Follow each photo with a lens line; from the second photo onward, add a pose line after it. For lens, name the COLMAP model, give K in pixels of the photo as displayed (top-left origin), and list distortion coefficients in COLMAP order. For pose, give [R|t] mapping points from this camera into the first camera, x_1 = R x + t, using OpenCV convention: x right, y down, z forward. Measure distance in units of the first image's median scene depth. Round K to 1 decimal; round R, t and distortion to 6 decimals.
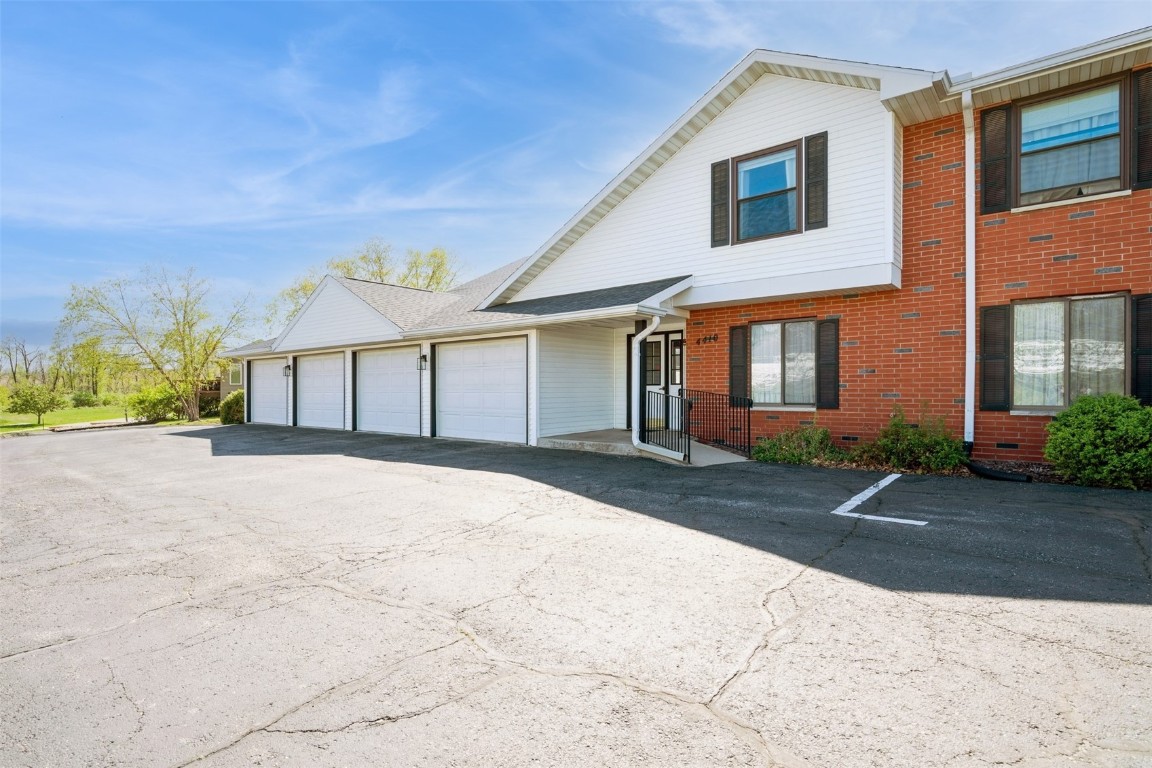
lens RADIAL K [[574.8, 0, 573.3], [0, 574.8, 399.3], [0, 0, 1]] dist [-0.000059, -0.000046]
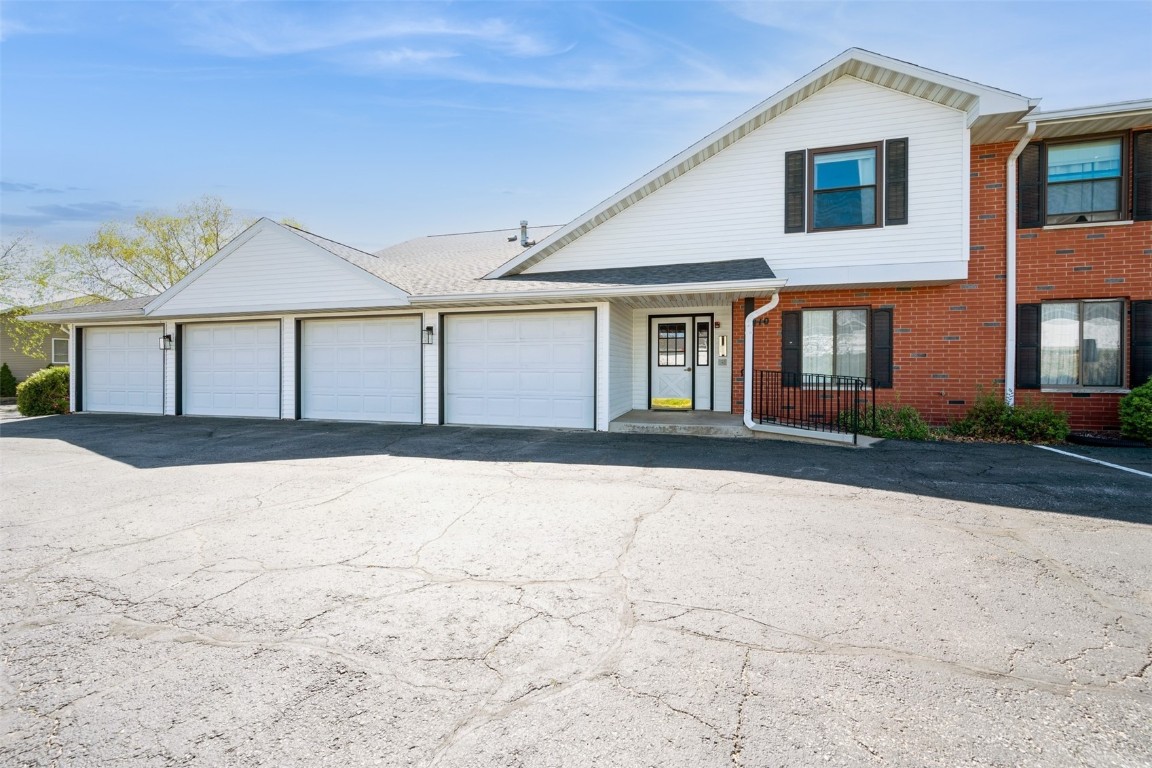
lens RADIAL K [[476.4, 0, 576.0], [0, 476.4, 384.0], [0, 0, 1]] dist [-0.002058, -0.000164]
pose [[0.915272, -0.003730, 0.402818, -0.485569], [0.000016, 0.999957, 0.009224, 0.000156], [-0.402836, -0.008436, 0.915233, 0.390329]]
